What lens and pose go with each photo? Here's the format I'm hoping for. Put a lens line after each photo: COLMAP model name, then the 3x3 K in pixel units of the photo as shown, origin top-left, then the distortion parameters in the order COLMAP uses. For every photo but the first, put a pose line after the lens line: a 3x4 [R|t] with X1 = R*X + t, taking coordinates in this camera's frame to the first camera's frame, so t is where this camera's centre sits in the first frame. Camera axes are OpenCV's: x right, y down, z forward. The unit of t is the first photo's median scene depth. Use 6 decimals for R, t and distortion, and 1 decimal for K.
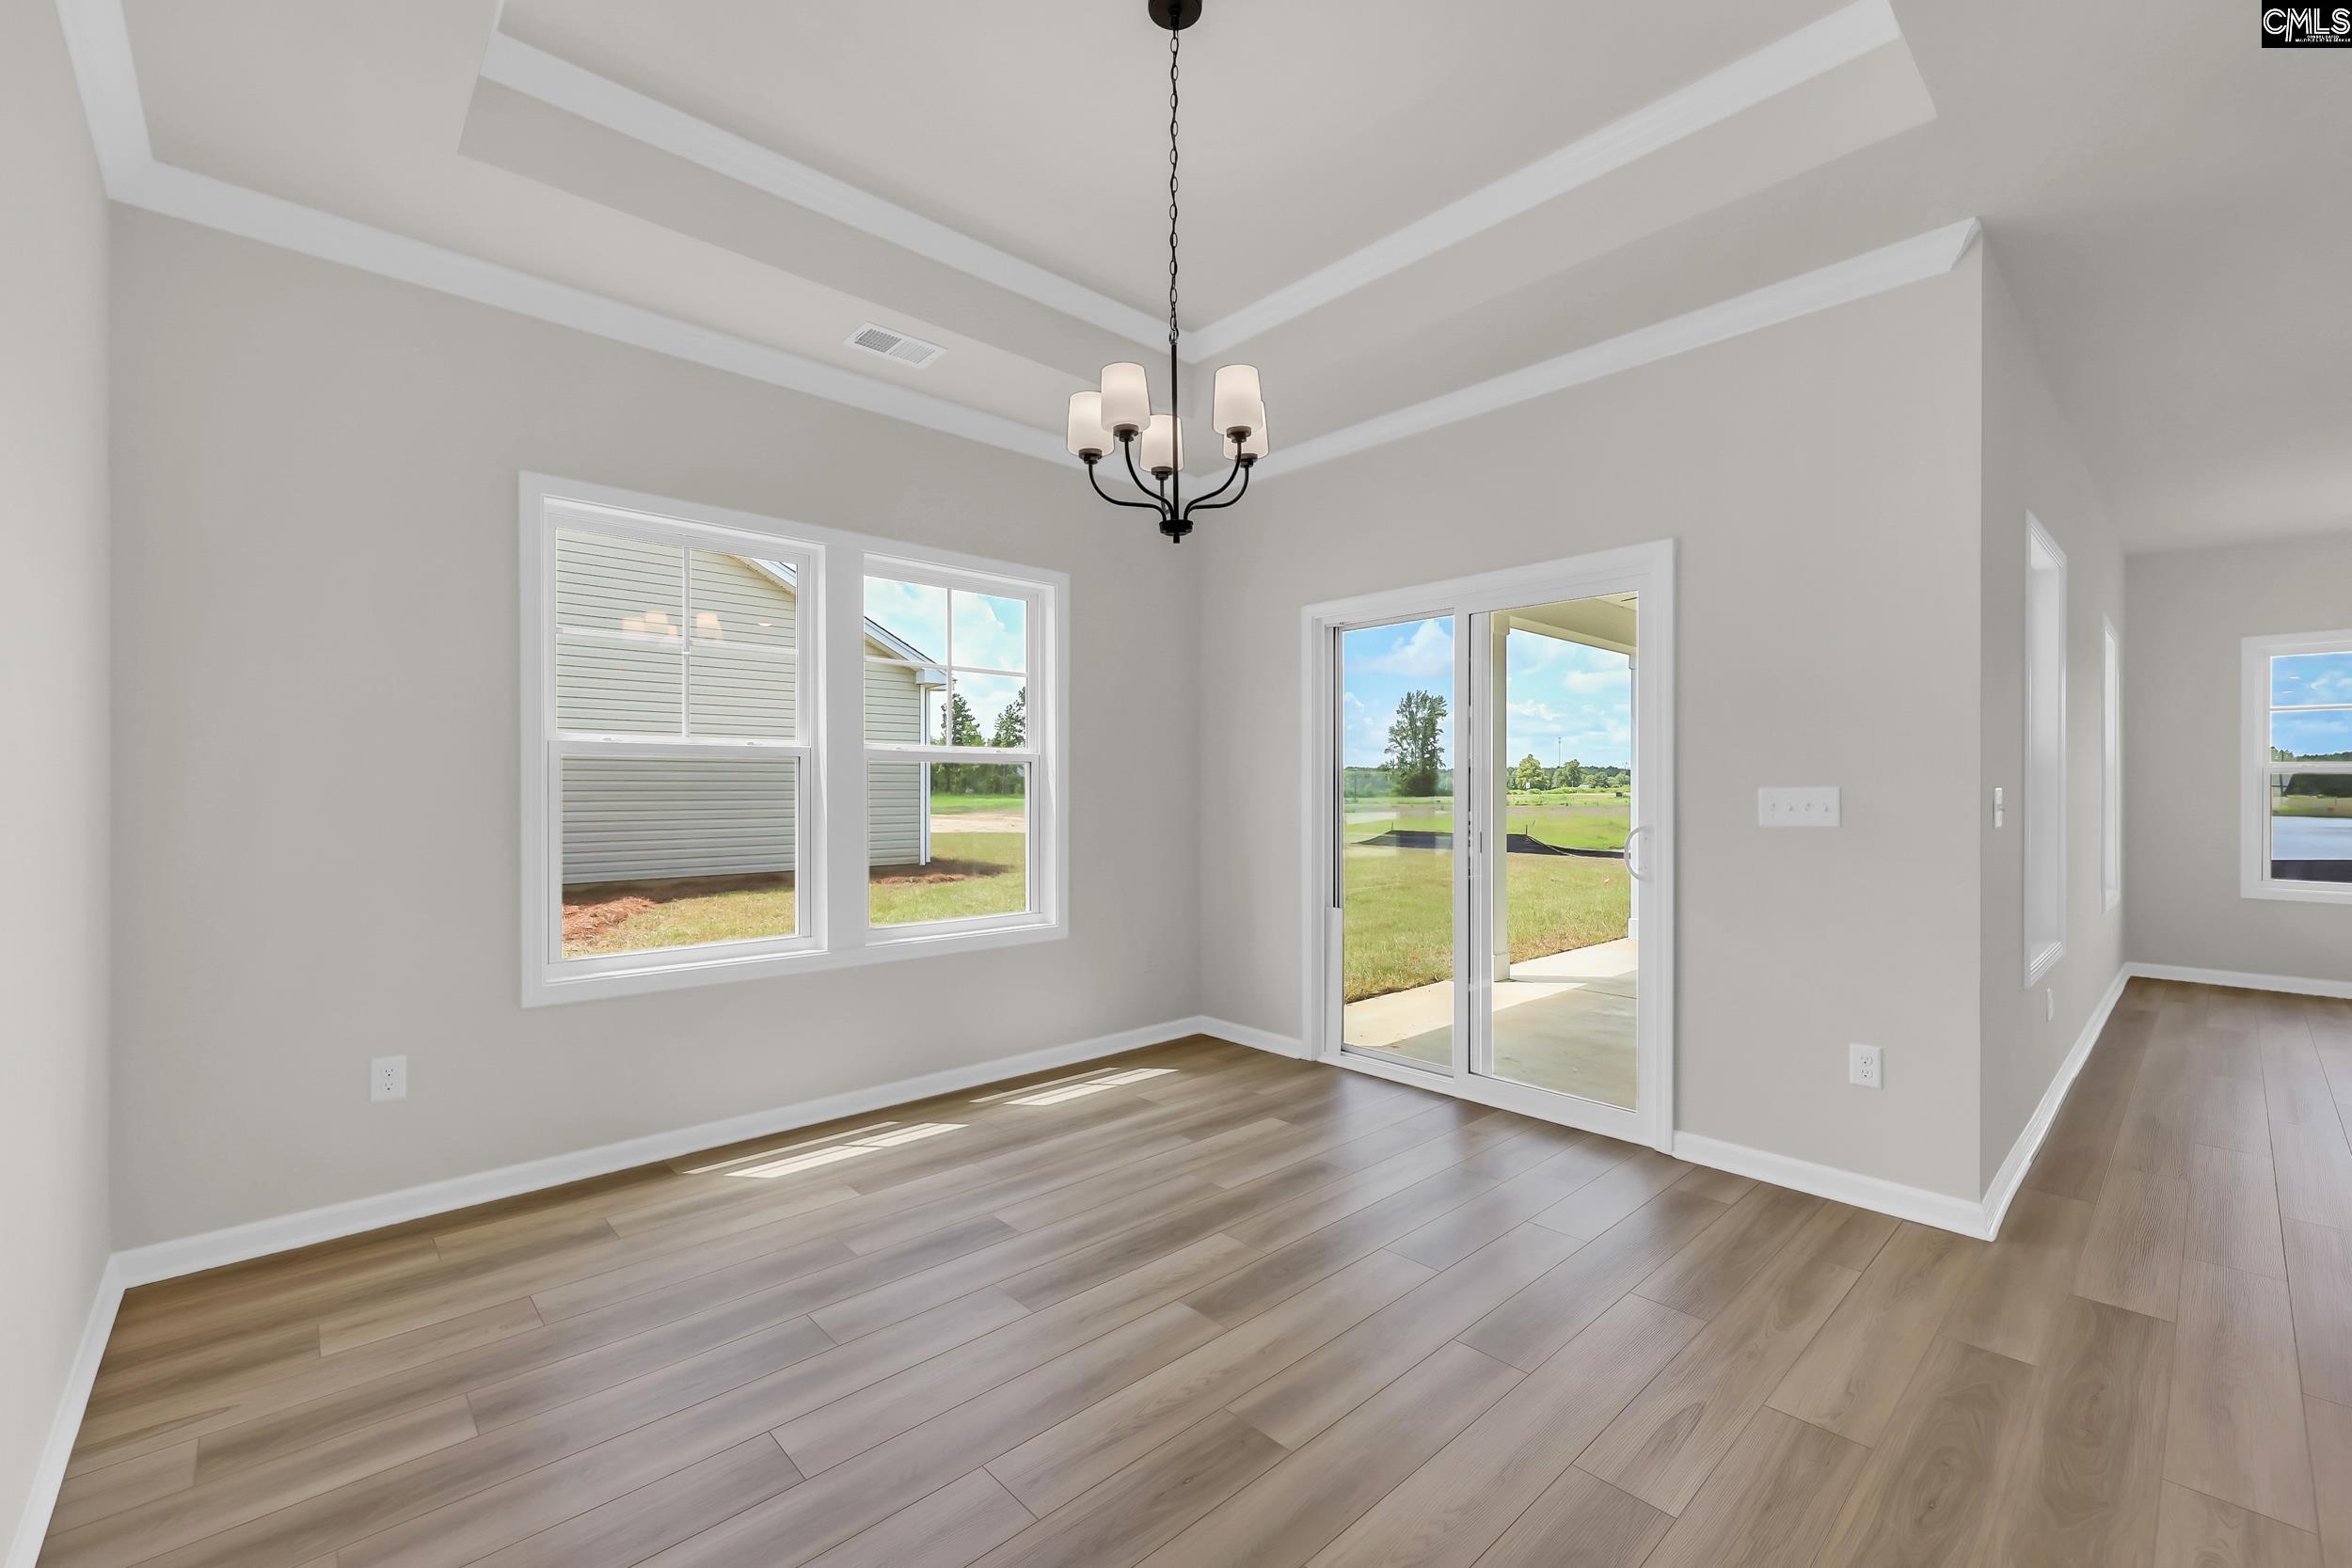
lens RADIAL K [[957.1, 0, 1174.7], [0, 957.1, 785.7], [0, 0, 1]] dist [0.002901, -0.000100]
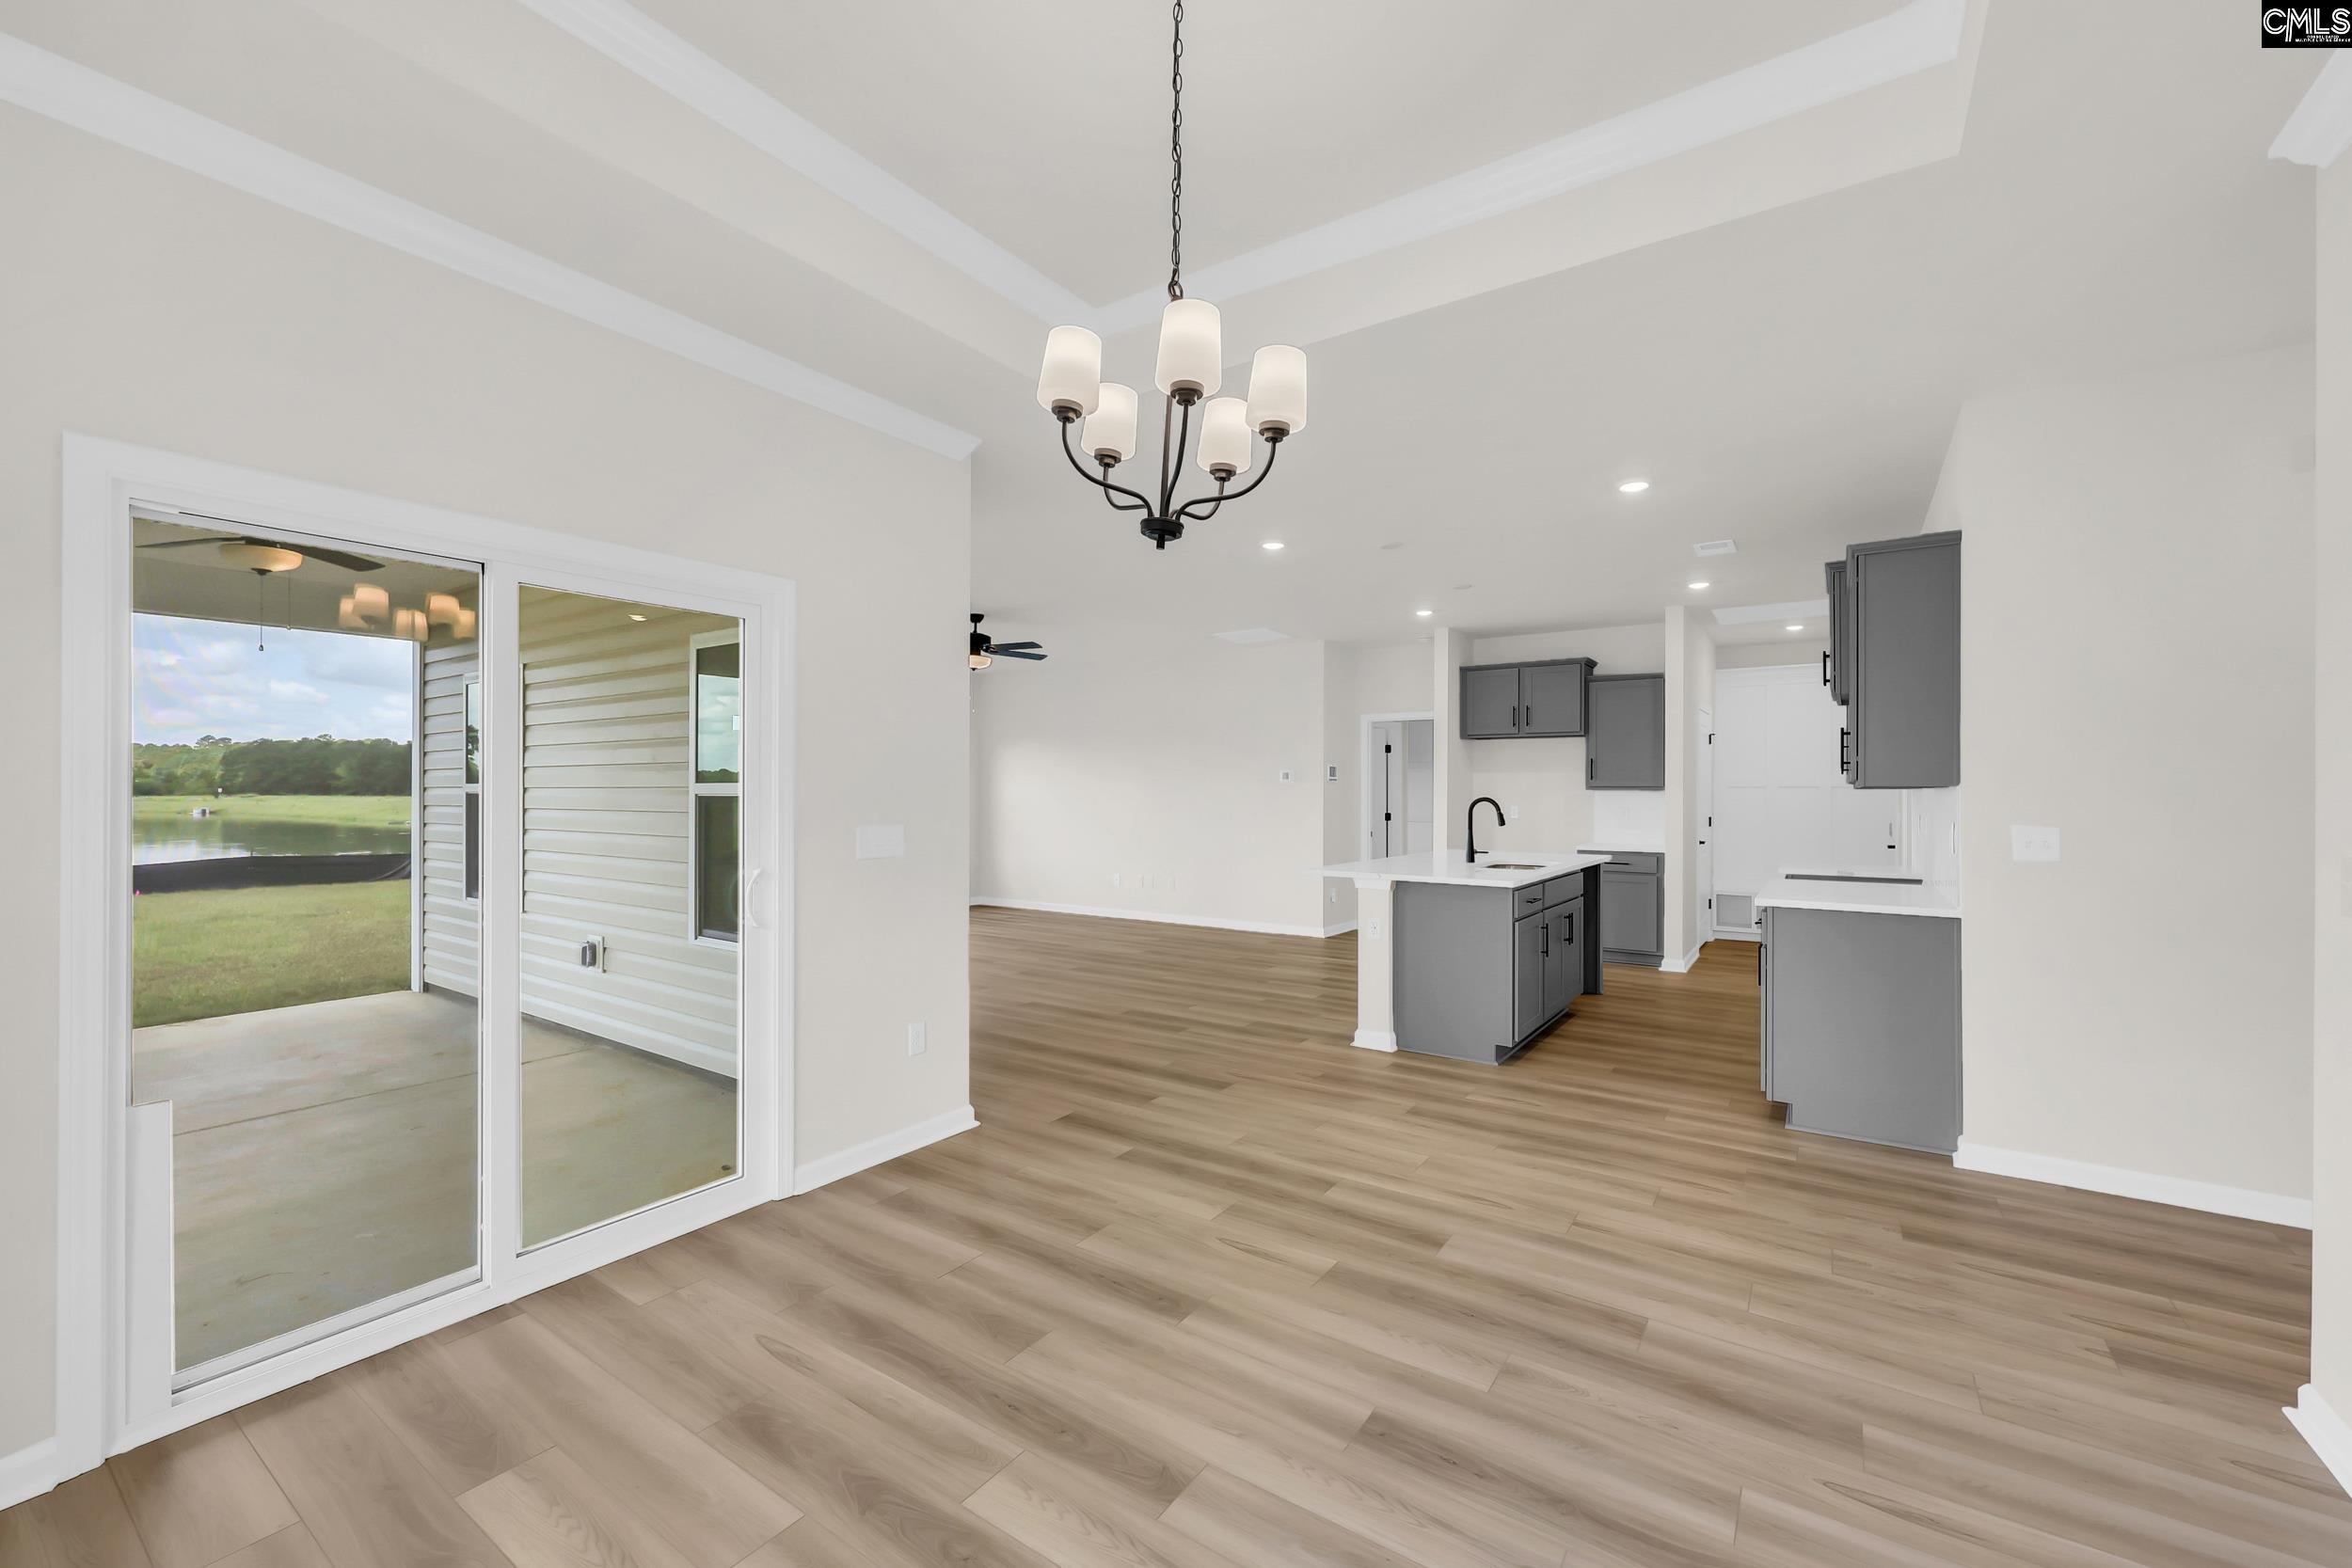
lens RADIAL K [[957.1, 0, 1175.8], [0, 957.1, 790.1], [0, 0, 1]] dist [0.002901, -0.000100]
pose [[-0.215014, 0.006075, 0.976592, -0.762560], [-0.000194, 0.999980, -0.006263, -0.041263], [-0.976611, -0.001536, -0.215009, 1.165558]]
